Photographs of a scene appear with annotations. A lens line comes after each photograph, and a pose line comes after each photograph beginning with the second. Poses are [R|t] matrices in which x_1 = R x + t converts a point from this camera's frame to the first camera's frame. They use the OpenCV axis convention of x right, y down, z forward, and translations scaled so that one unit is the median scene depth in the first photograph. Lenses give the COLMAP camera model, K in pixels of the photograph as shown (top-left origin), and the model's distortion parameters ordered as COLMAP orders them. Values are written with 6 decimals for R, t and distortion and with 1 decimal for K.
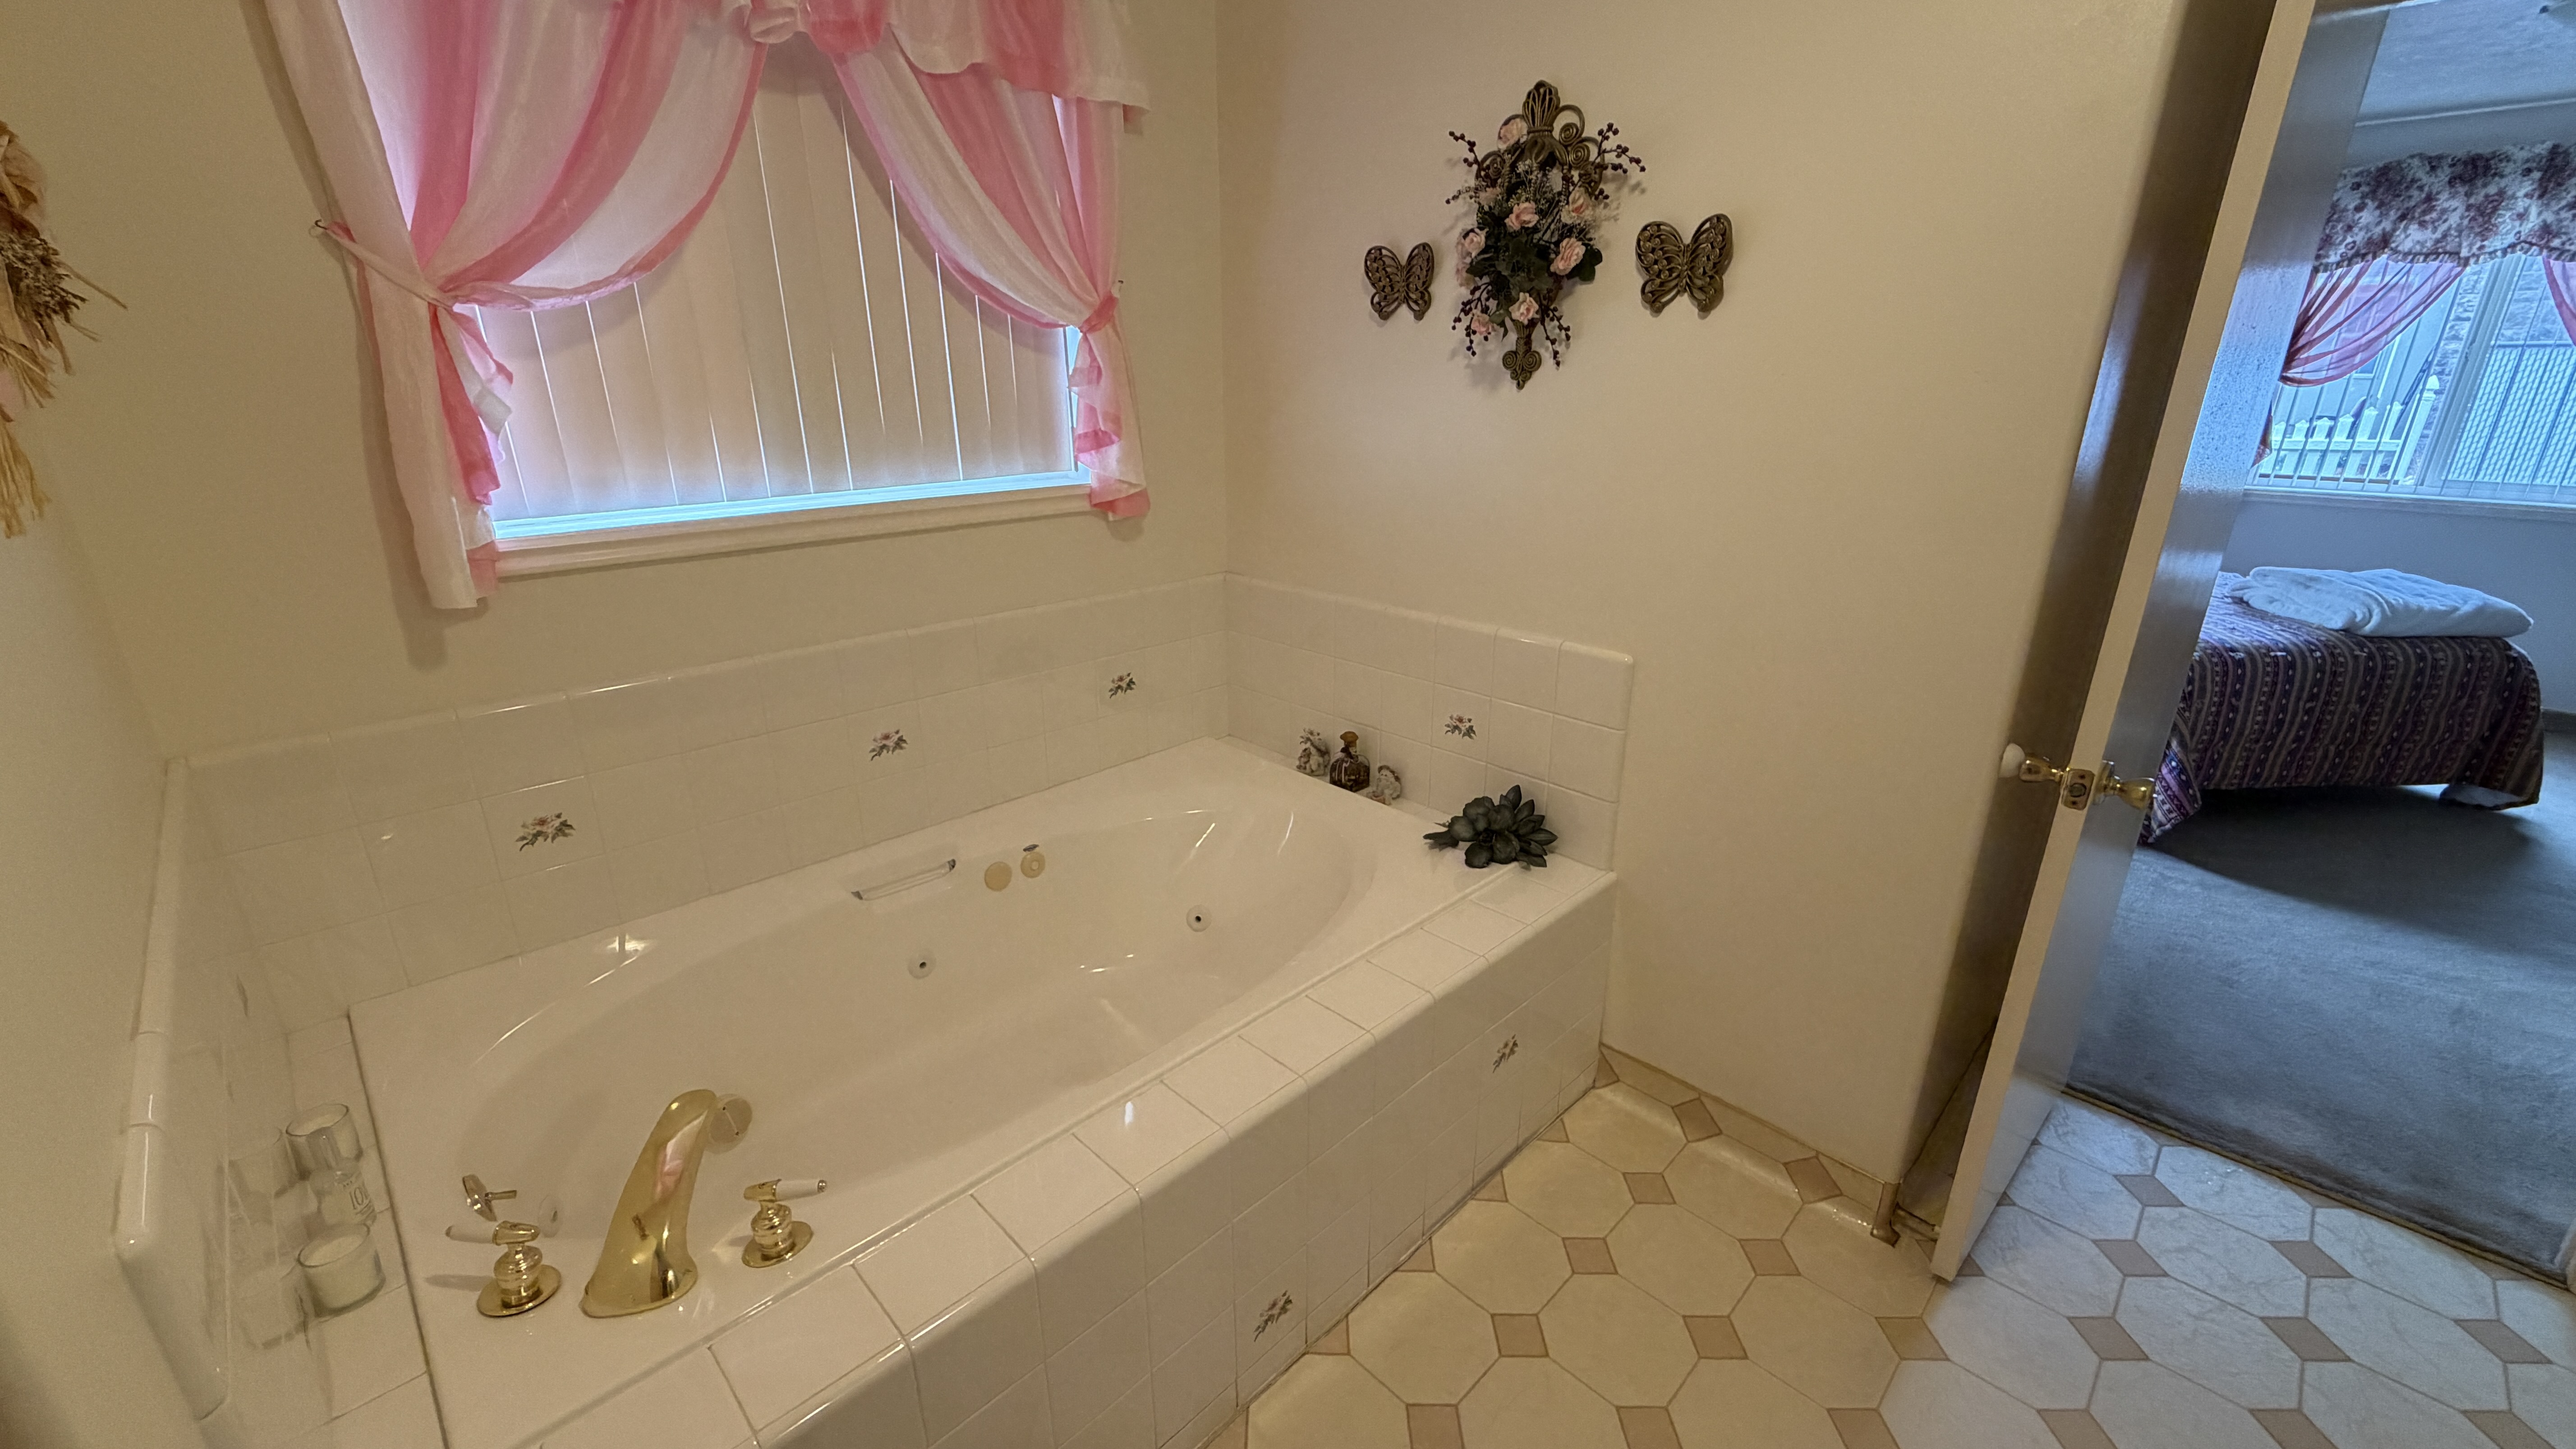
lens RADIAL K [[1026.5, 0, 1274.1], [0, 1026.5, 725.9], [0, 0, 1]] dist [-0.001027, 0.000148]
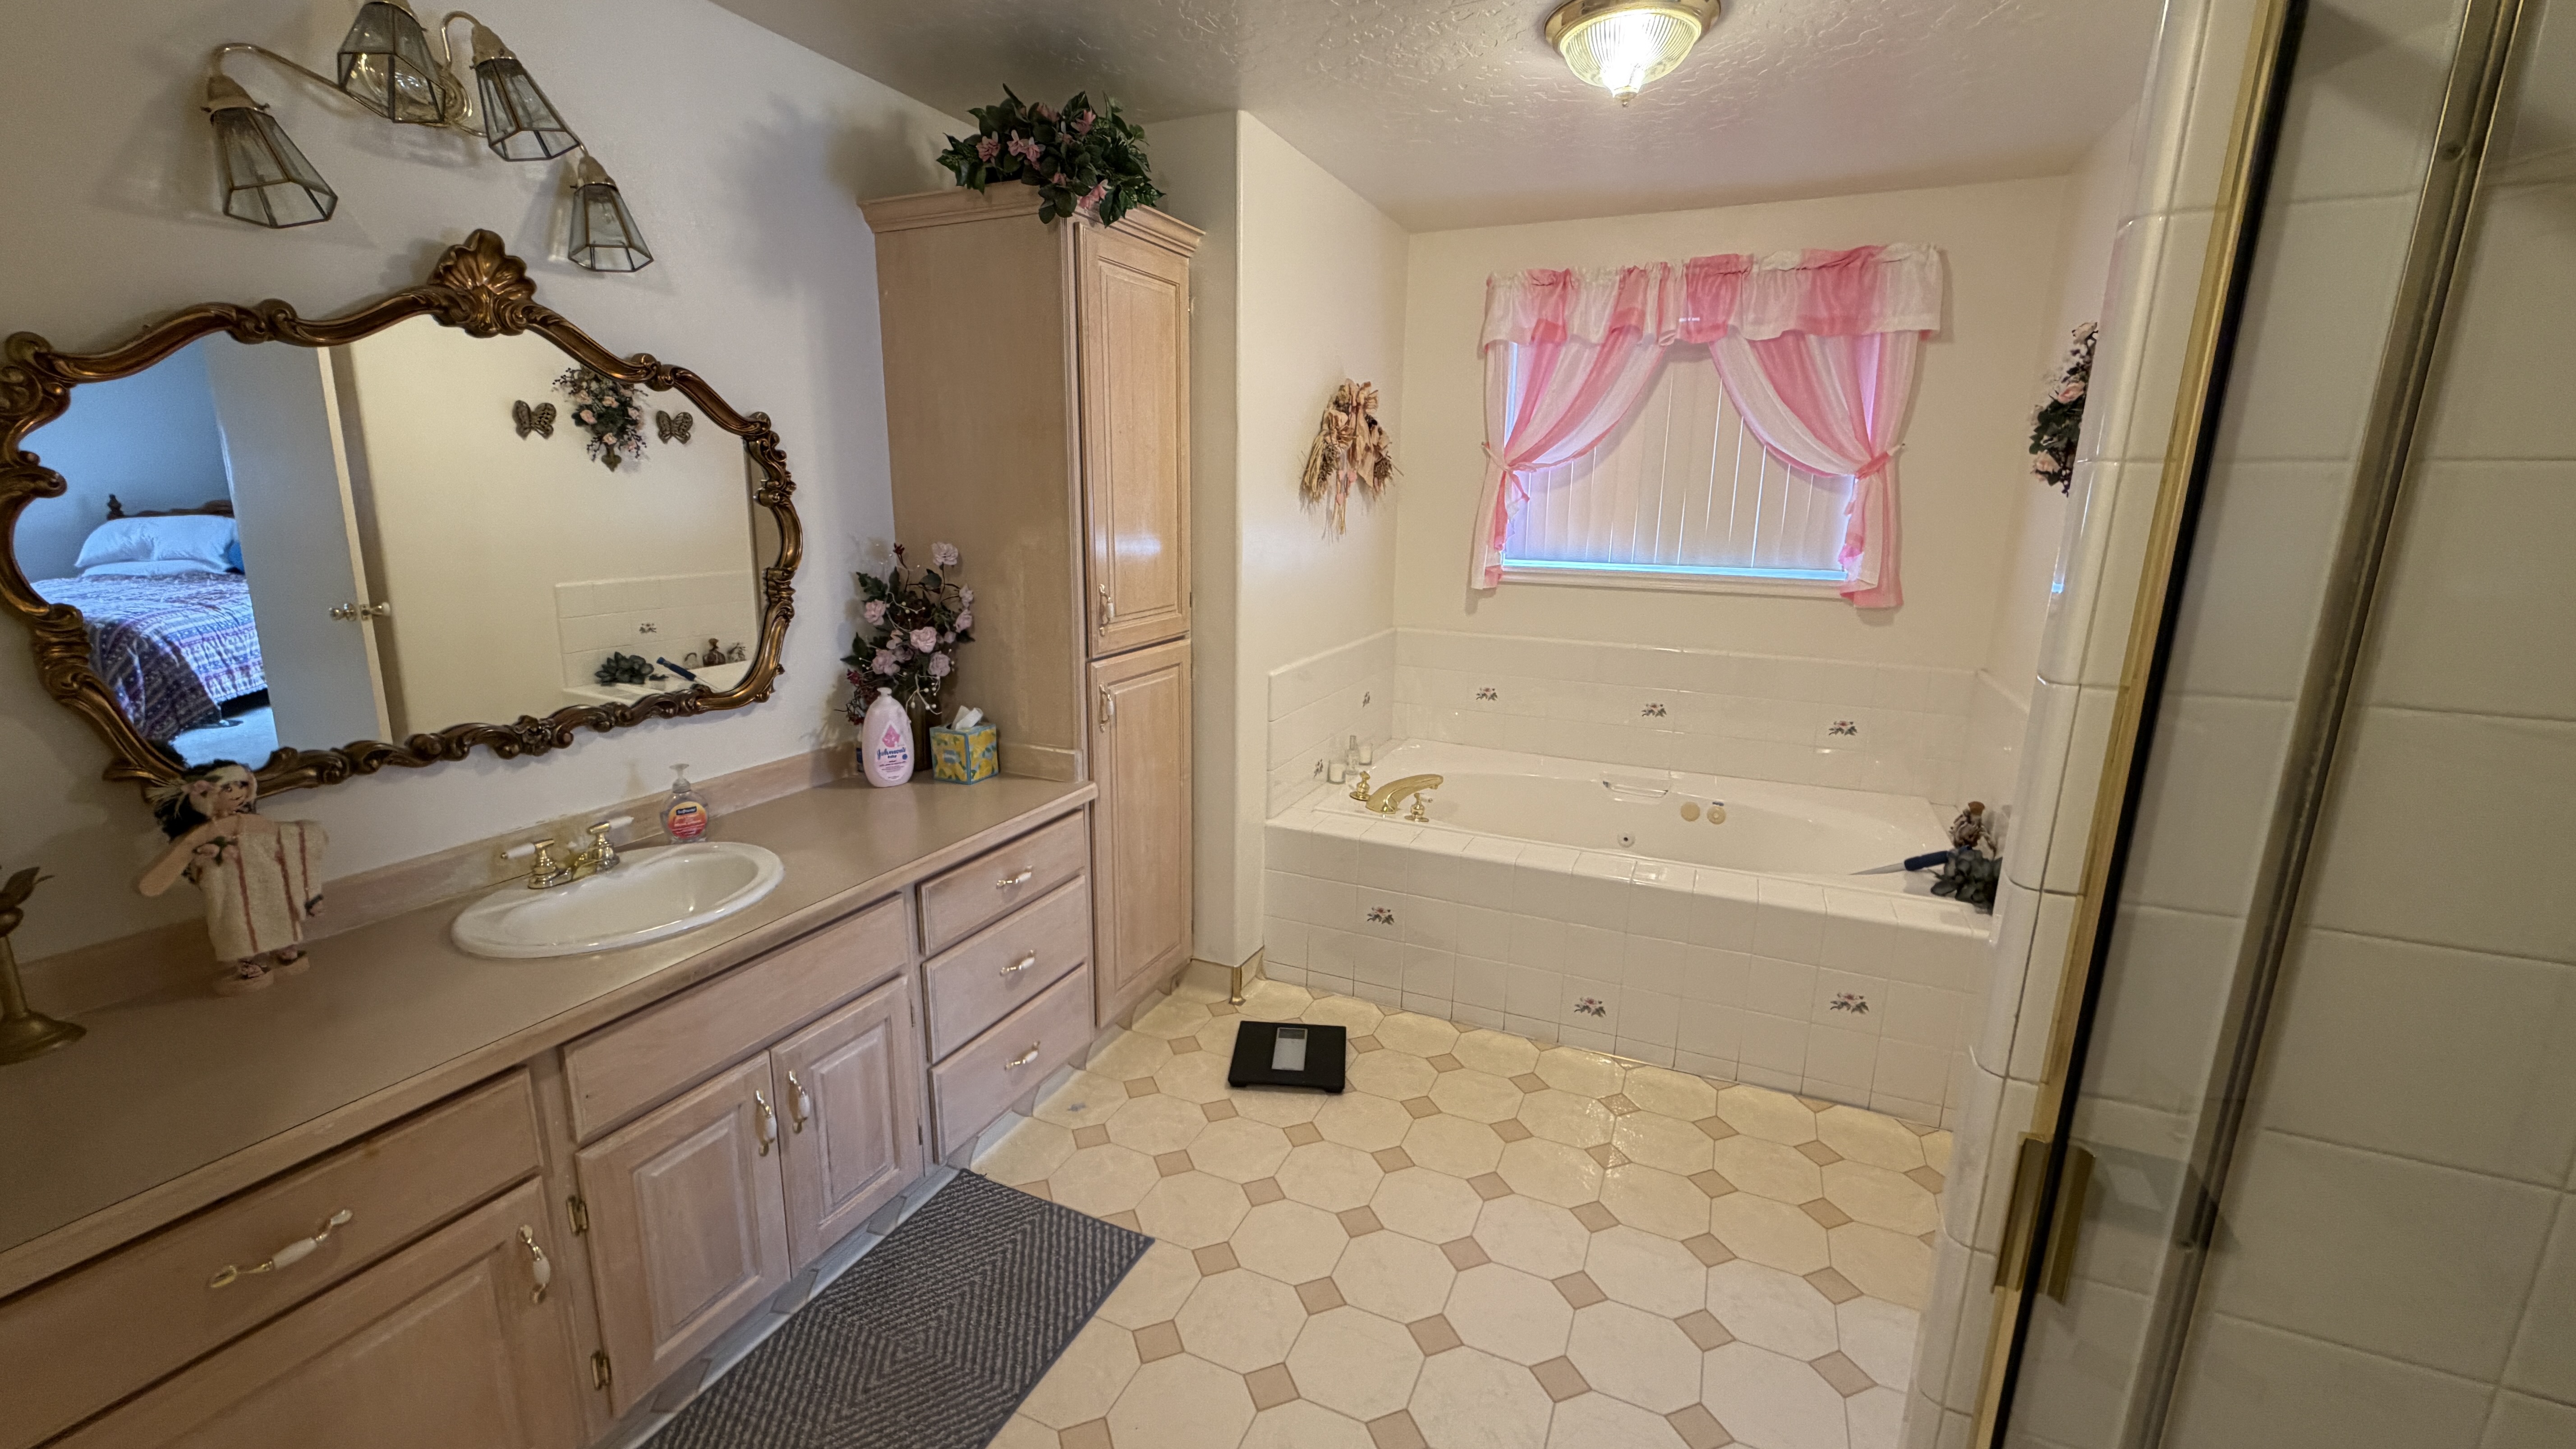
lens RADIAL K [[1026.5, 0, 1277.2], [0, 1026.5, 712.6], [0, 0, 1]] dist [-0.001027, 0.000148]
pose [[0.368601, 0.204429, -0.906831, 1.014787], [-0.324645, 0.942405, 0.080489, 0.093499], [0.871056, 0.264730, 0.413738, -0.272139]]
